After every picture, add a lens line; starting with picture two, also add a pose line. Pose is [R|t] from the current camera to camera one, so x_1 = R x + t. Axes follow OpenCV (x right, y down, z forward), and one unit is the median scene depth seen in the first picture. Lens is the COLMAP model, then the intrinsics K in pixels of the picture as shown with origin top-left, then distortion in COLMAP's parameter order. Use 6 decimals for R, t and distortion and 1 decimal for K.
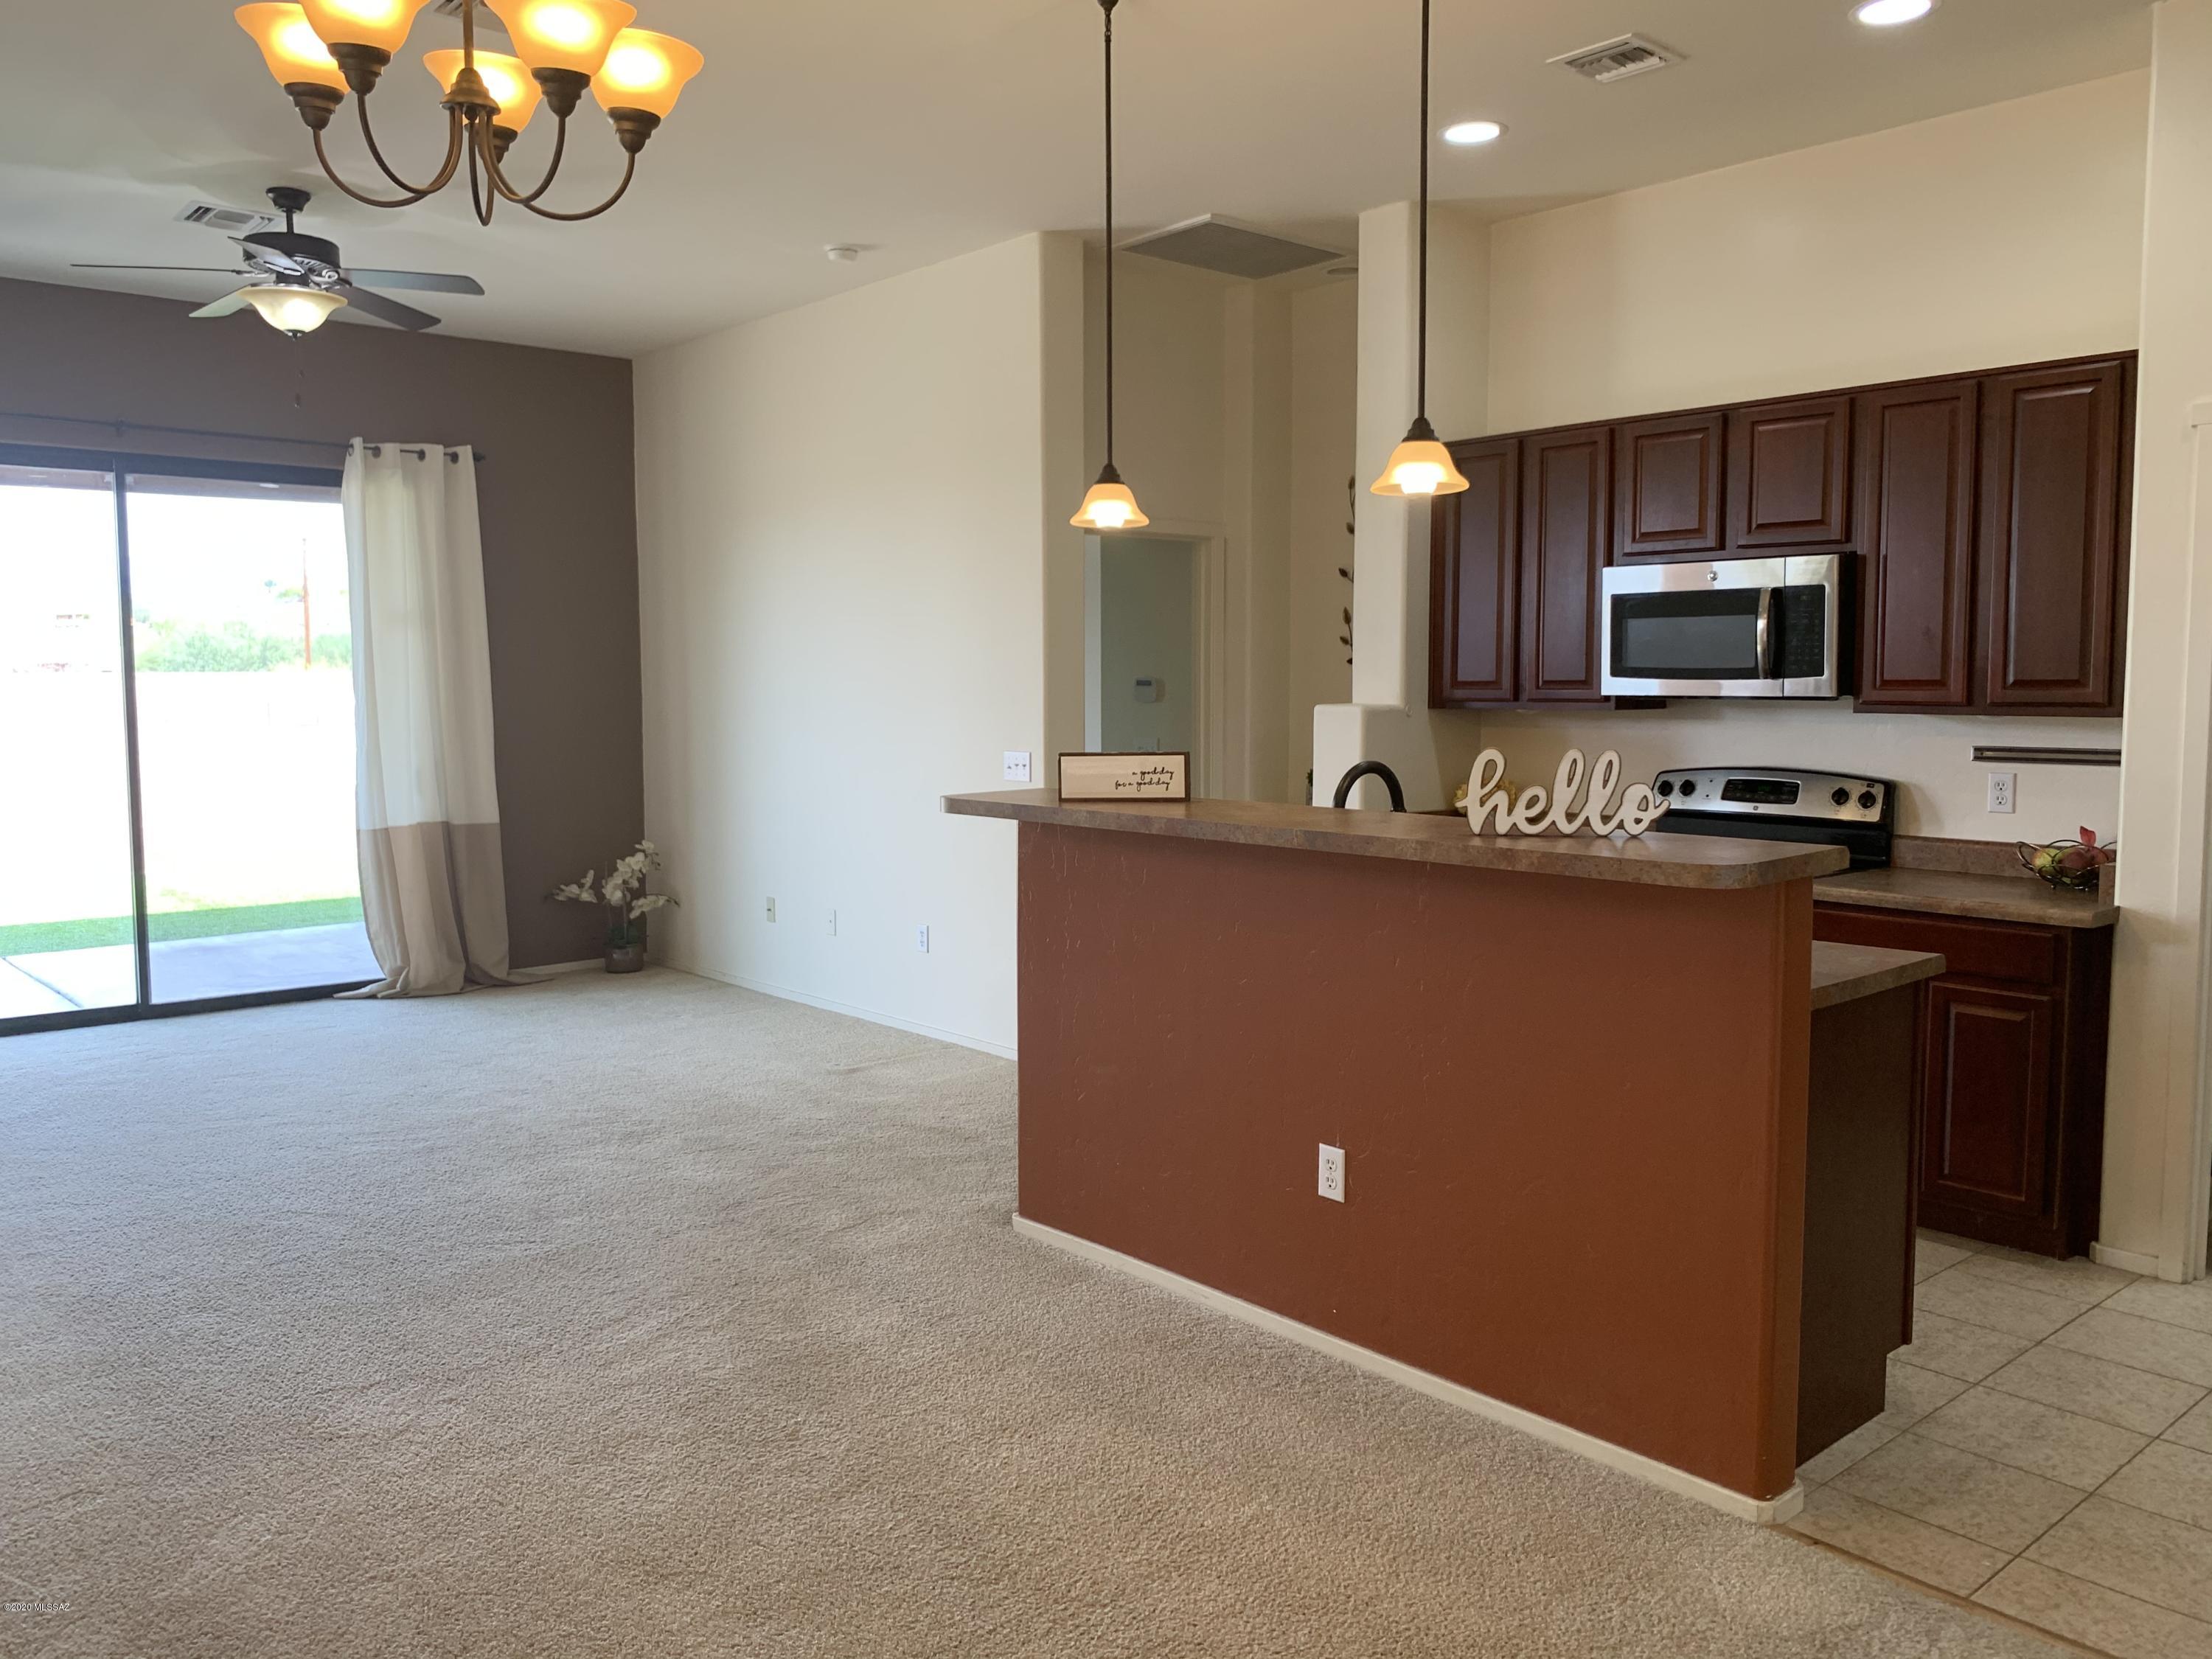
lens RADIAL K [[1678.7, 0, 1099.7], [0, 1678.7, 825.4], [0, 0, 1]] dist [0.059789, -0.081255]
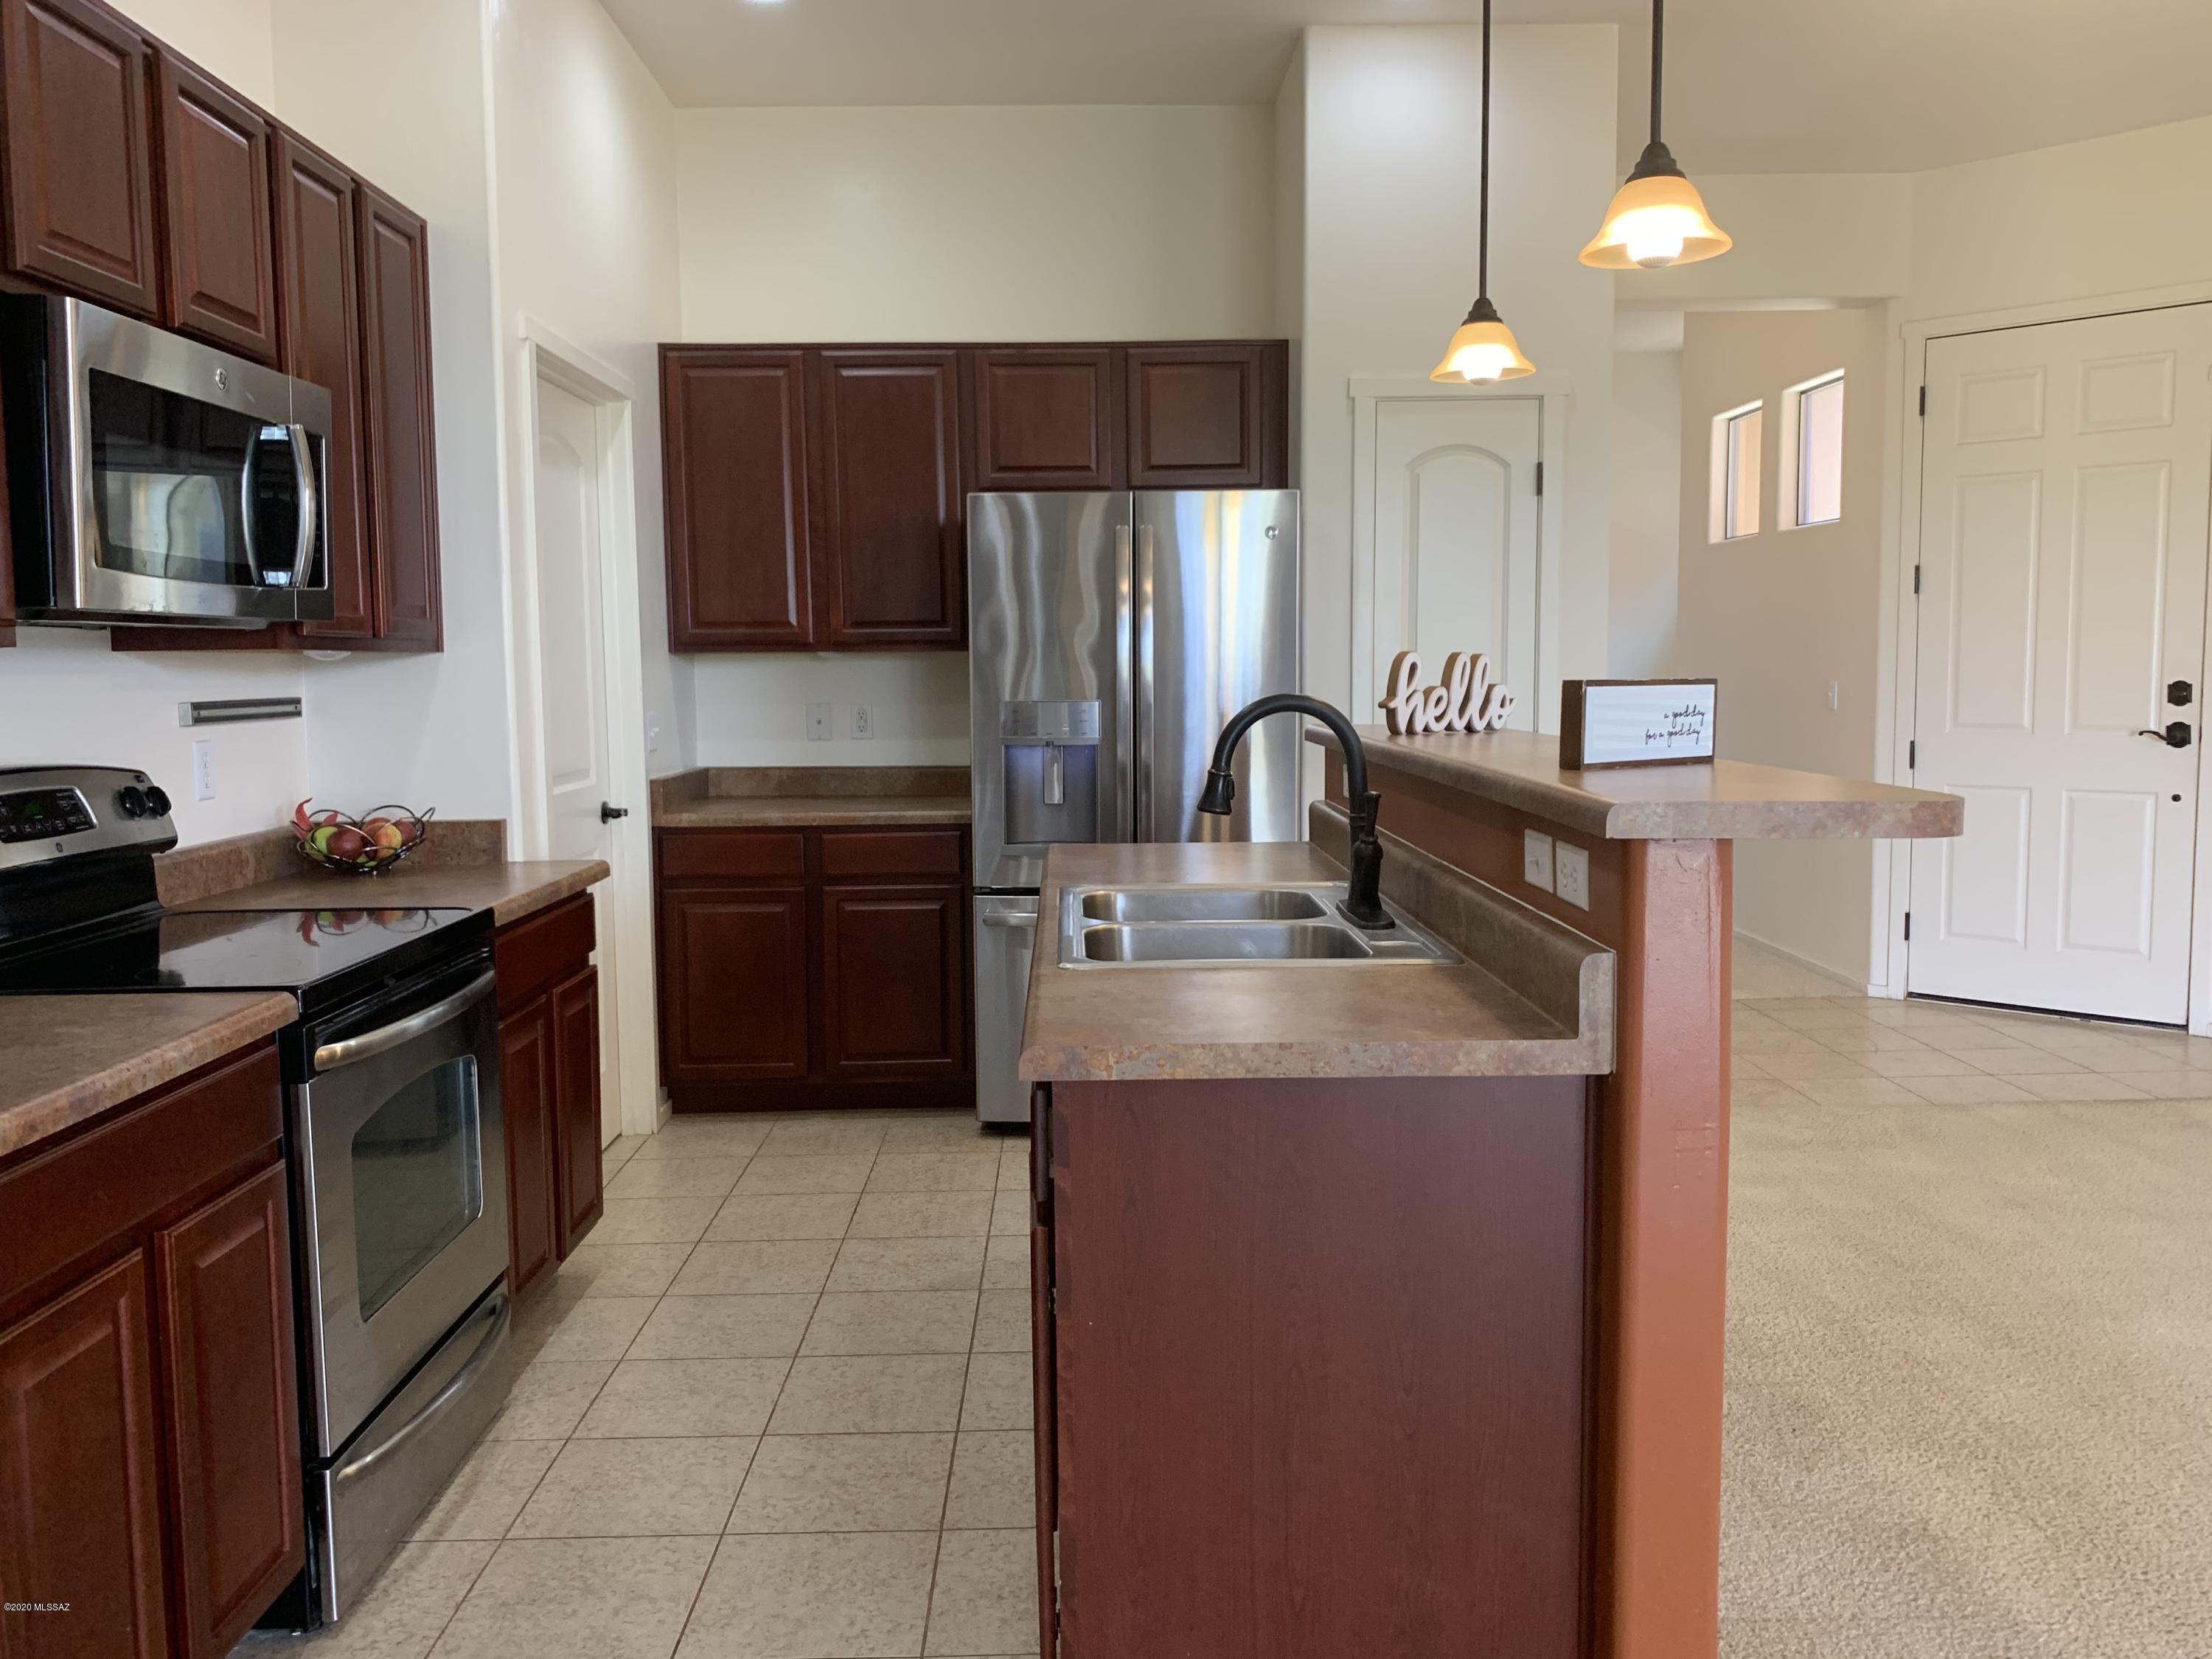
lens RADIAL K [[1678.7, 0, 1095.2], [0, 1678.7, 828.7], [0, 0, 1]] dist [0.059789, -0.081255]
pose [[-0.769385, -0.054238, 0.636479, -0.180856], [0.067817, 0.983822, 0.165814, -0.089341], [-0.635176, 0.170739, -0.753260, 1.367547]]
